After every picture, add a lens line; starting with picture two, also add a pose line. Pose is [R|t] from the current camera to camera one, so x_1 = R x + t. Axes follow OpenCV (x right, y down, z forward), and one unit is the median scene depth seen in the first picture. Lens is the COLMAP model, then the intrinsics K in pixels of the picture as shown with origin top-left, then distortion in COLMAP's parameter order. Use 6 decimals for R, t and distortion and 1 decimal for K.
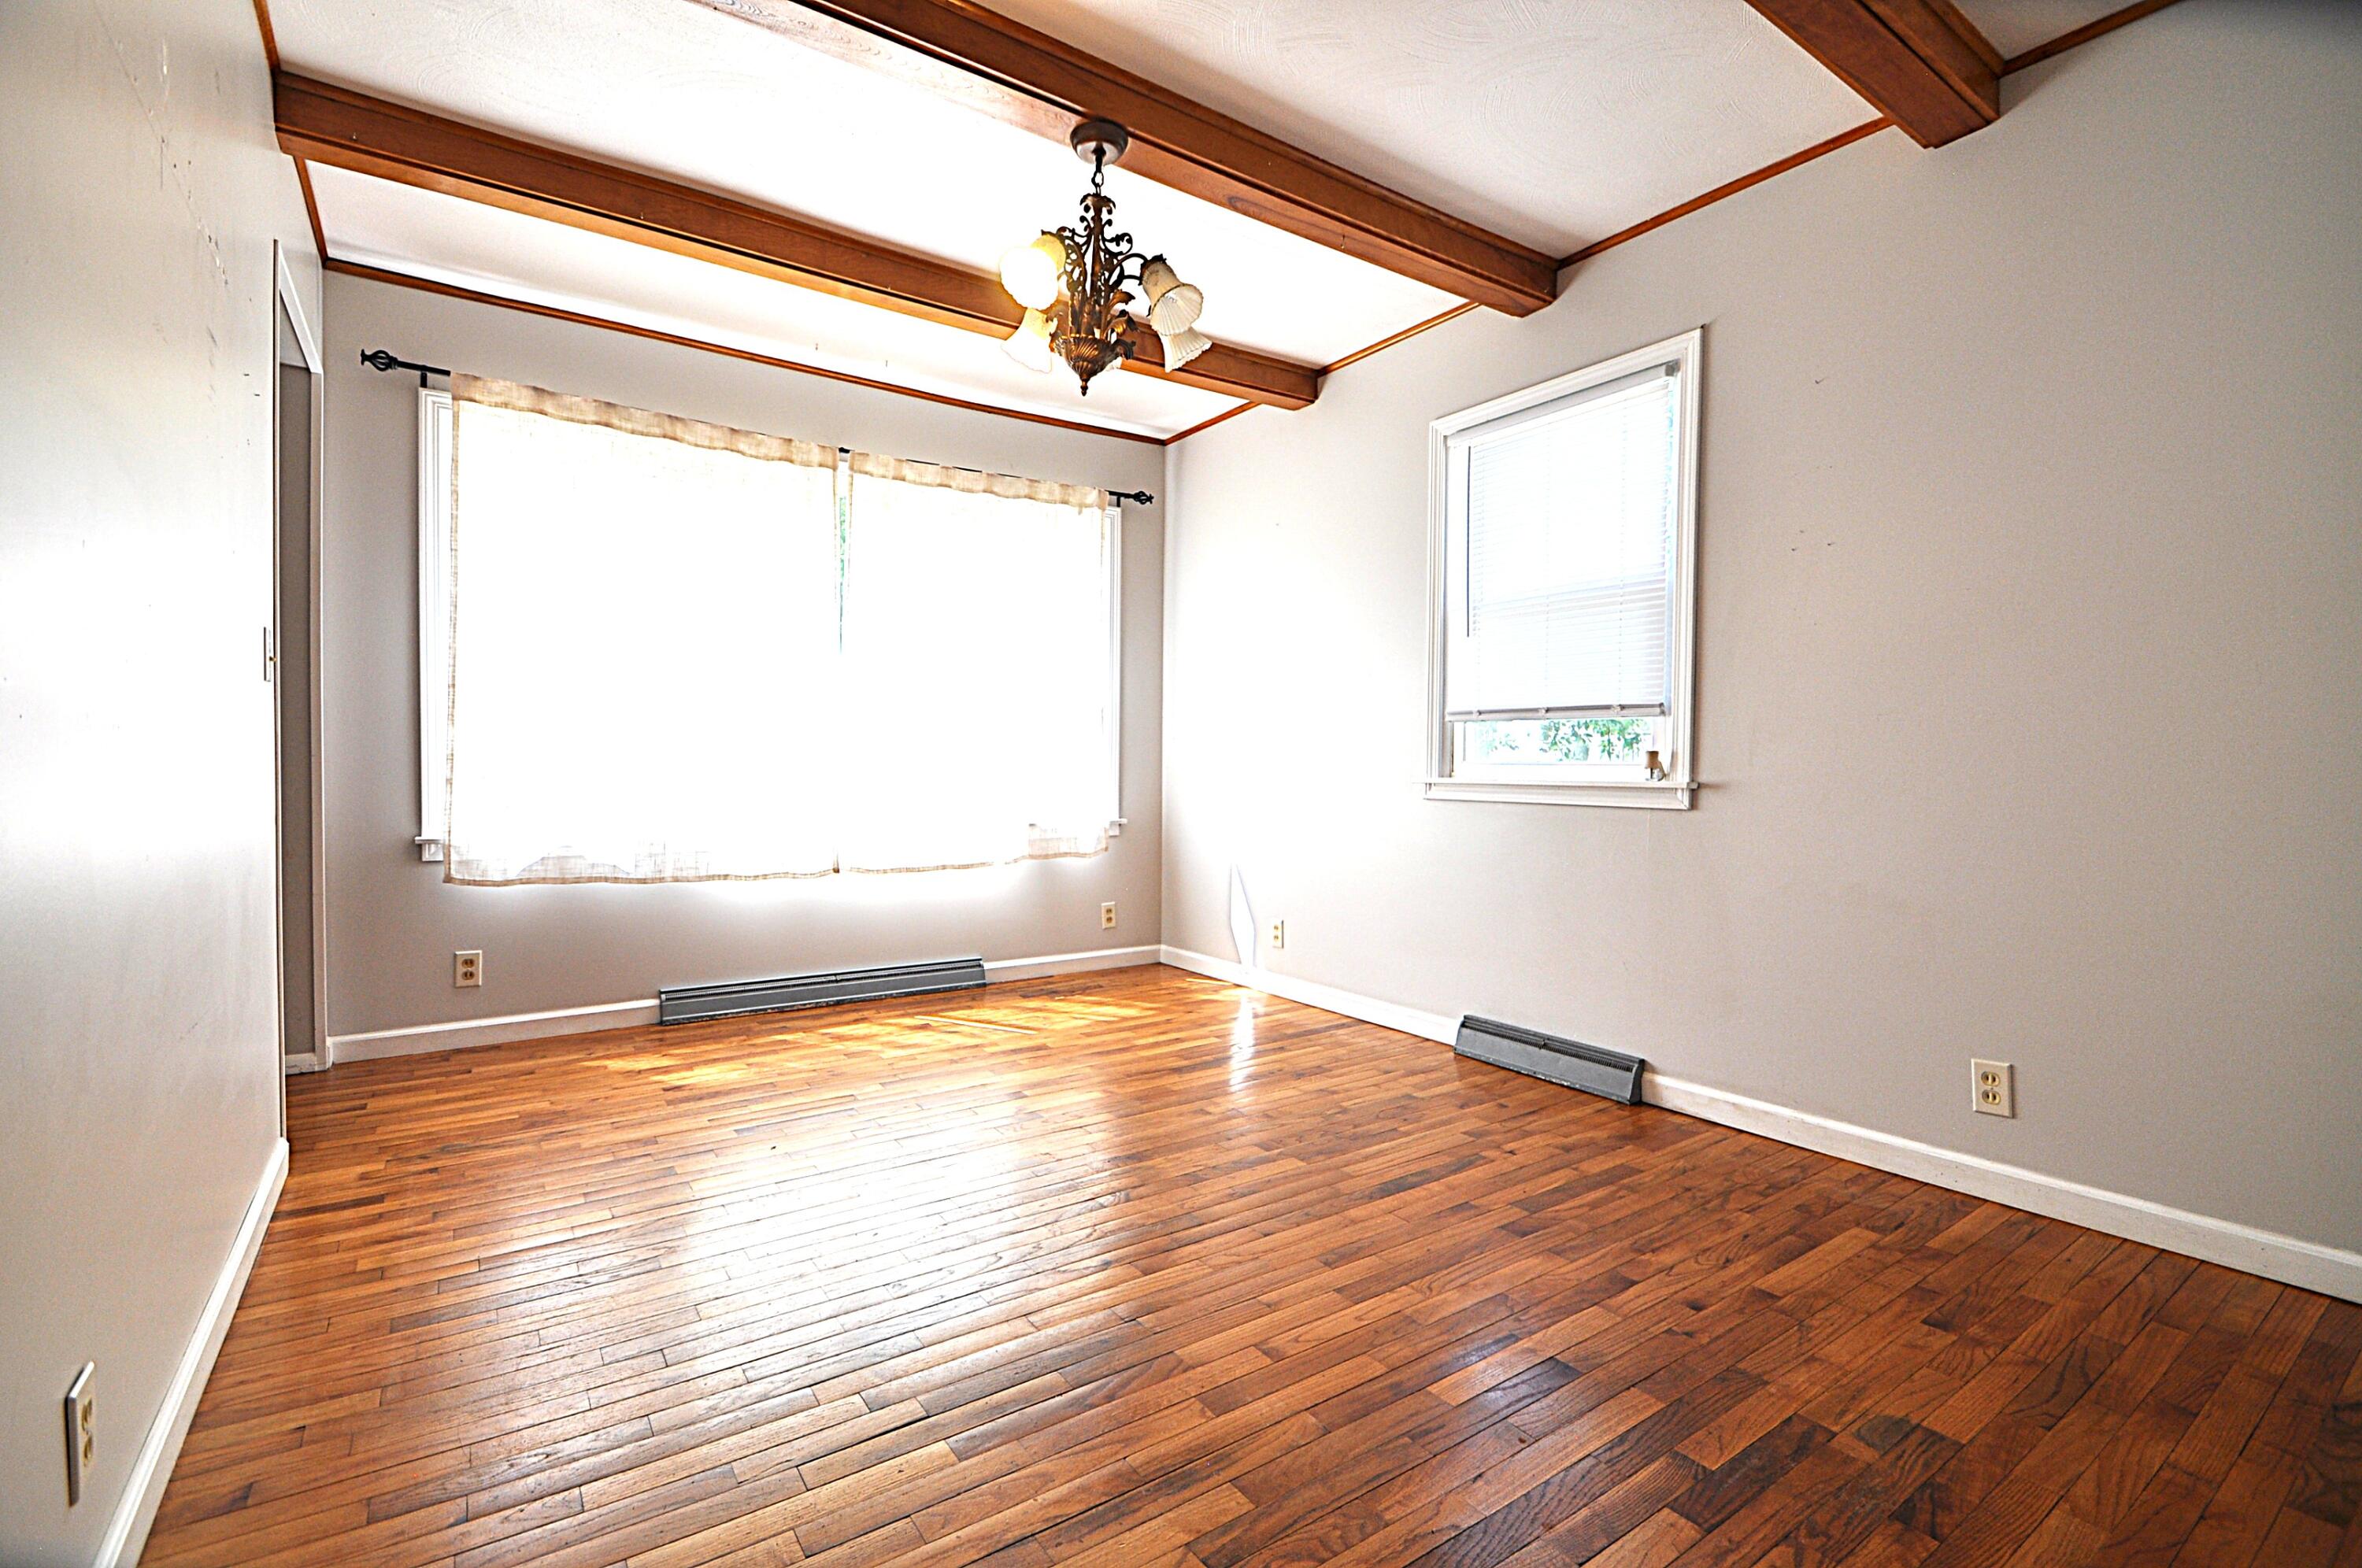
lens RADIAL K [[1030.7, 0, 1173.9], [0, 1030.7, 789.0], [0, 0, 1]] dist [0.020127, -0.020377]
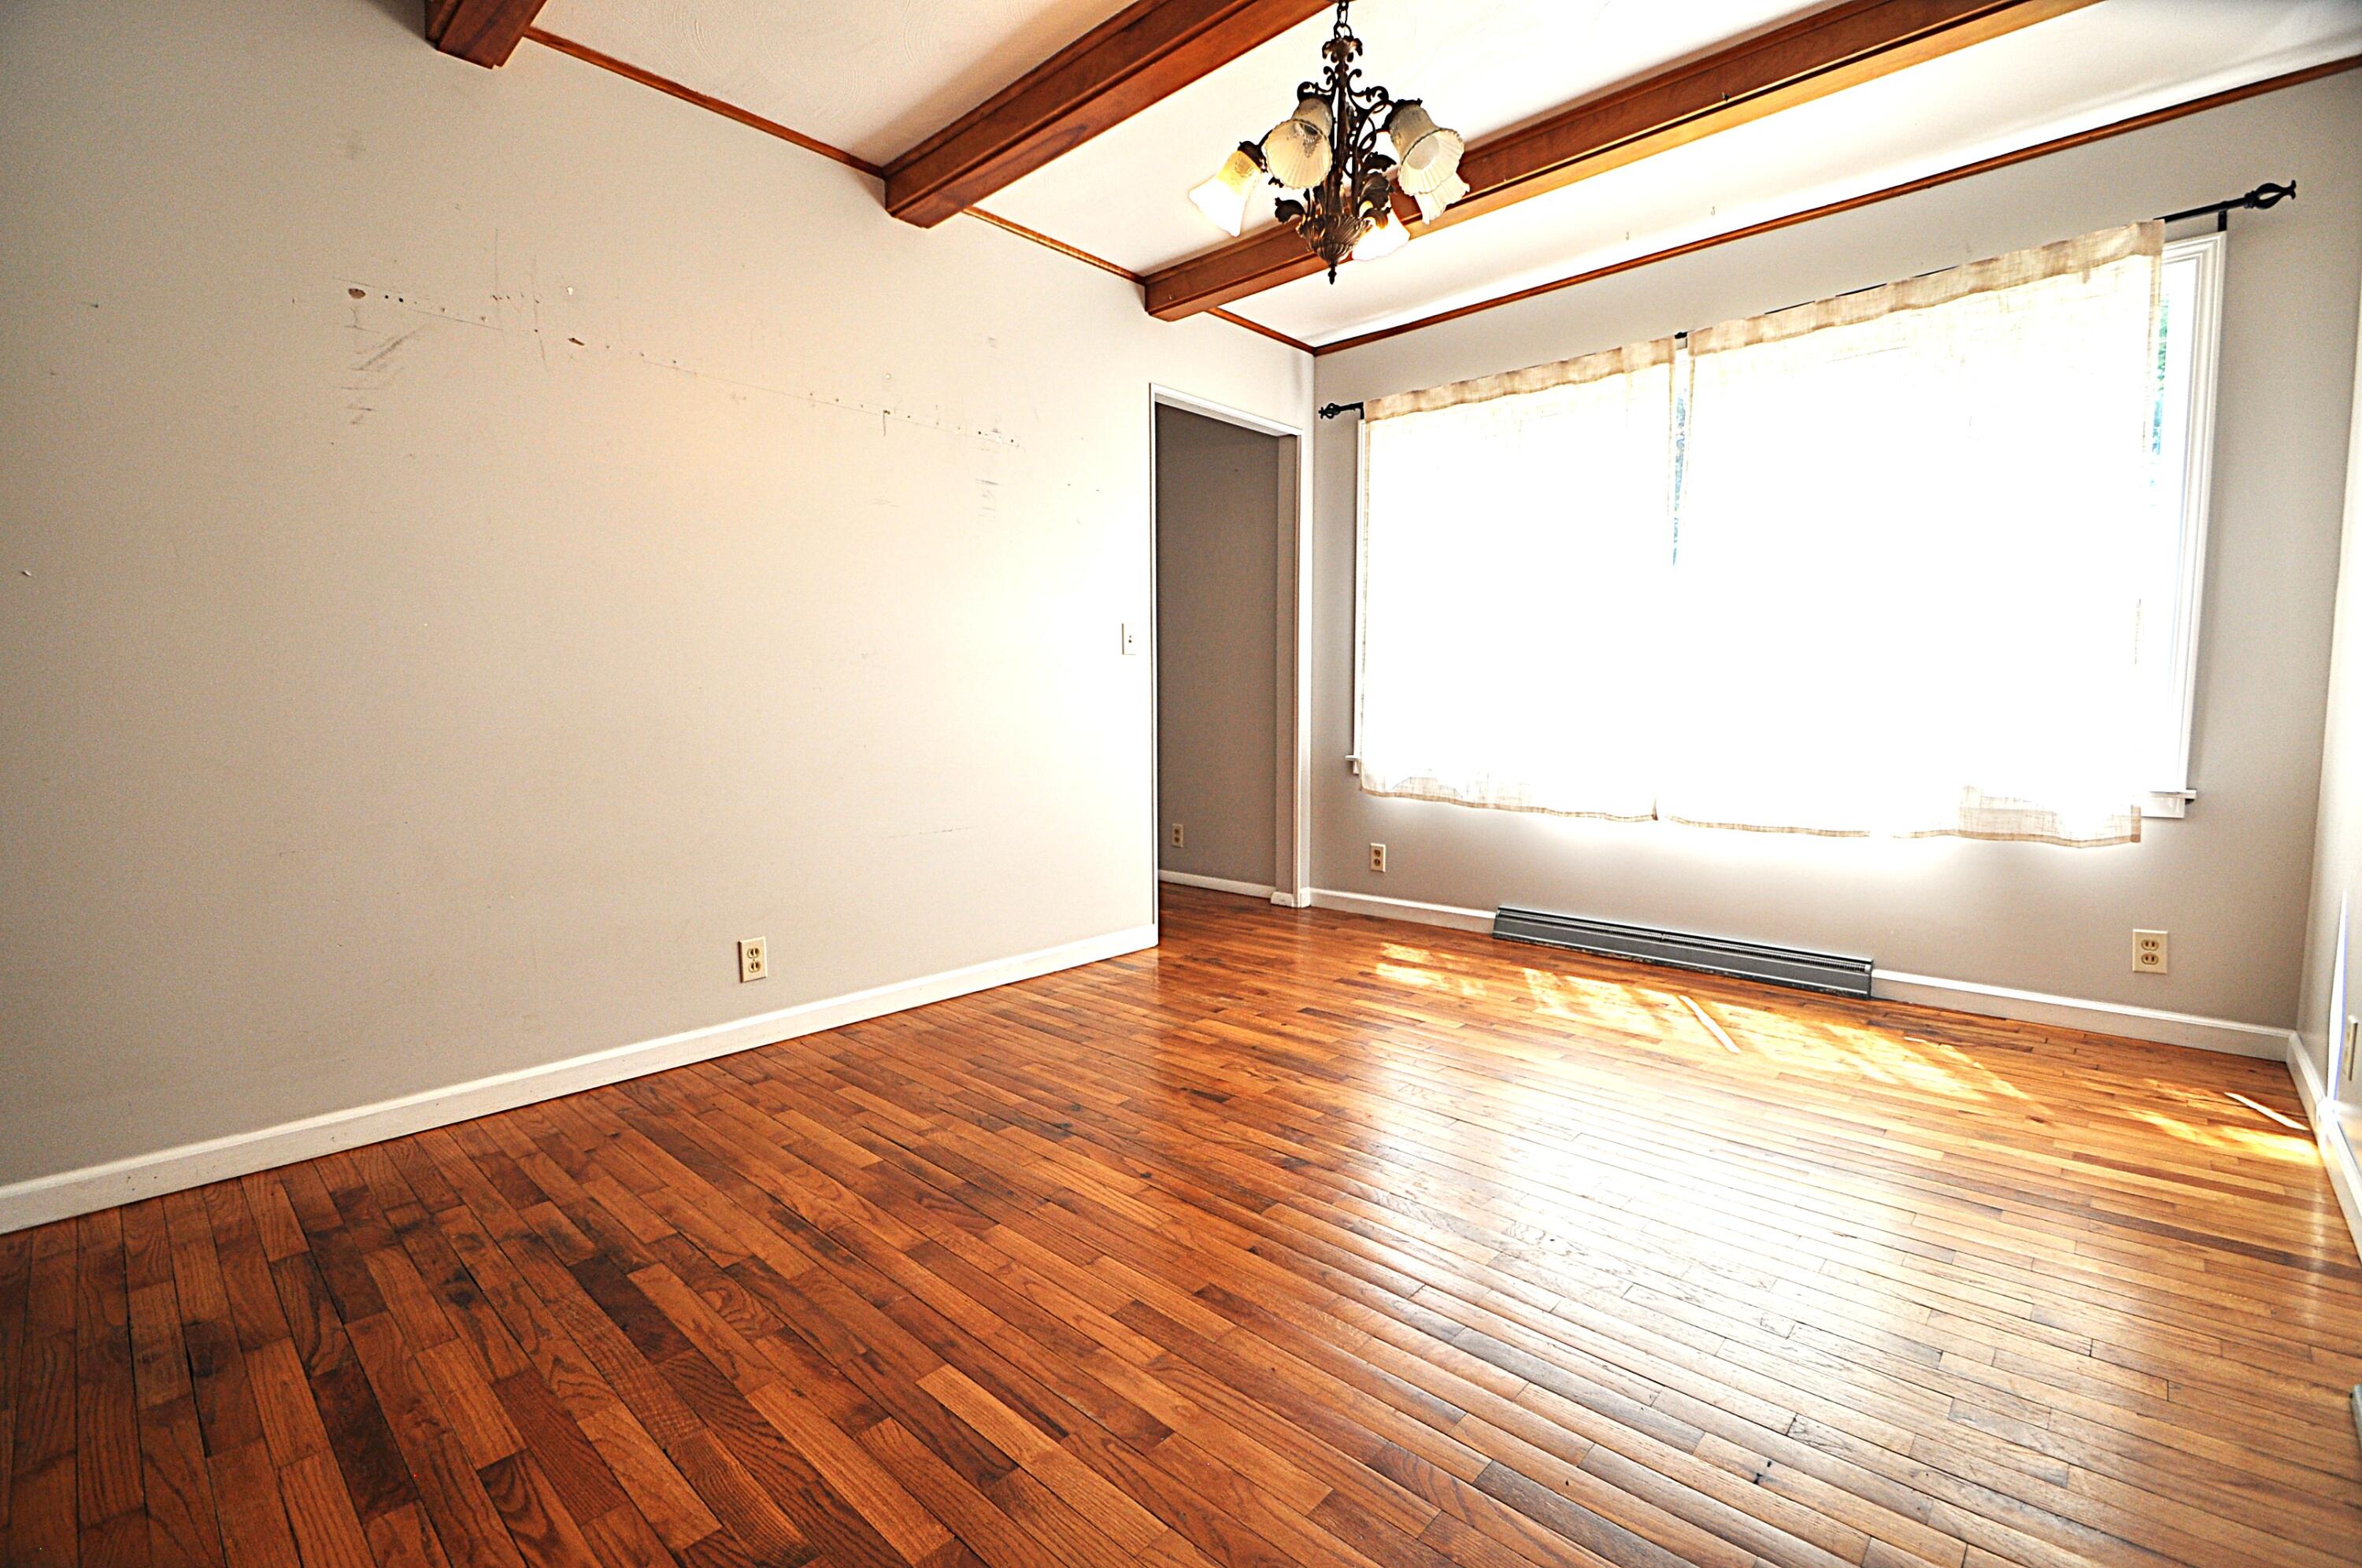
lens RADIAL K [[1030.7, 0, 1173.9], [0, 1030.7, 789.0], [0, 0, 1]] dist [0.020127, -0.020377]
pose [[0.214965, 0.075390, -0.973708, 0.529658], [-0.015243, 0.997154, 0.073840, -0.006920], [0.976503, -0.001030, 0.215502, 0.454114]]
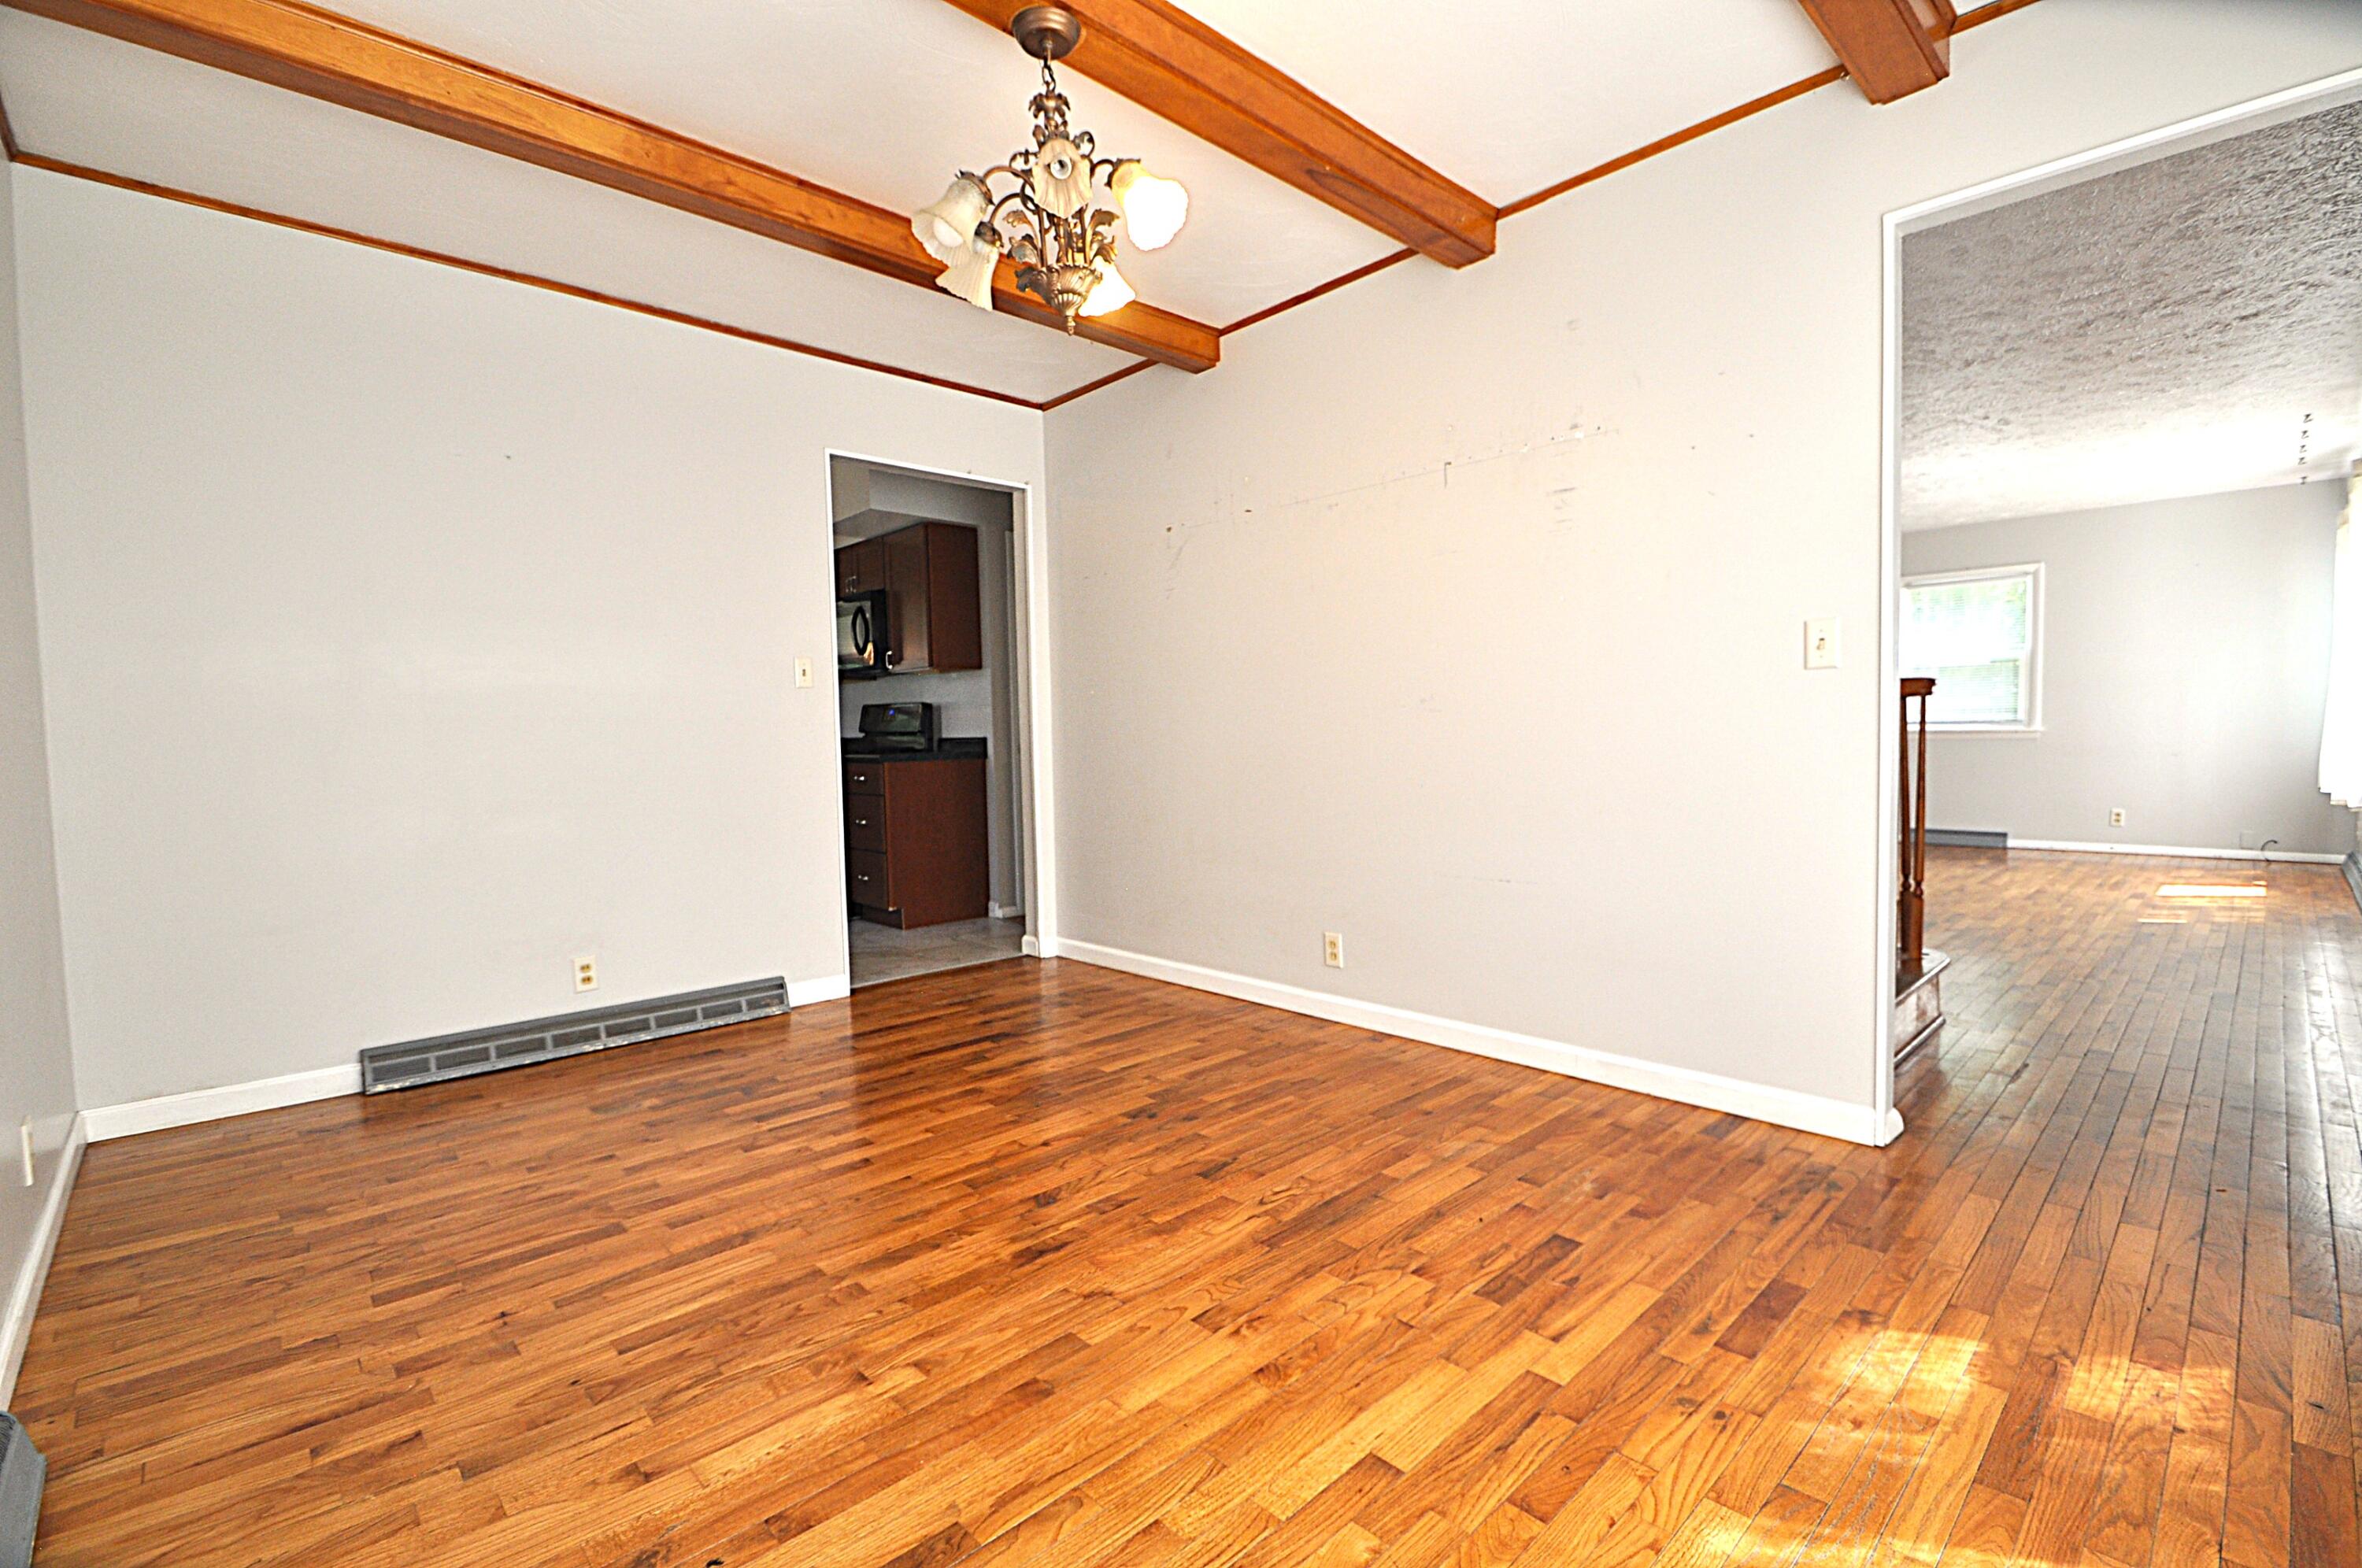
lens RADIAL K [[1050.9, 0, 1181.0], [0, 1050.9, 784.0], [0, 0, 1]] dist [-0.003746, -0.001011]
pose [[-0.988142, 0.020274, -0.152196, -0.023388], [0.010148, 0.997700, 0.067016, -0.040313], [0.153205, 0.064677, -0.986076, 1.288184]]
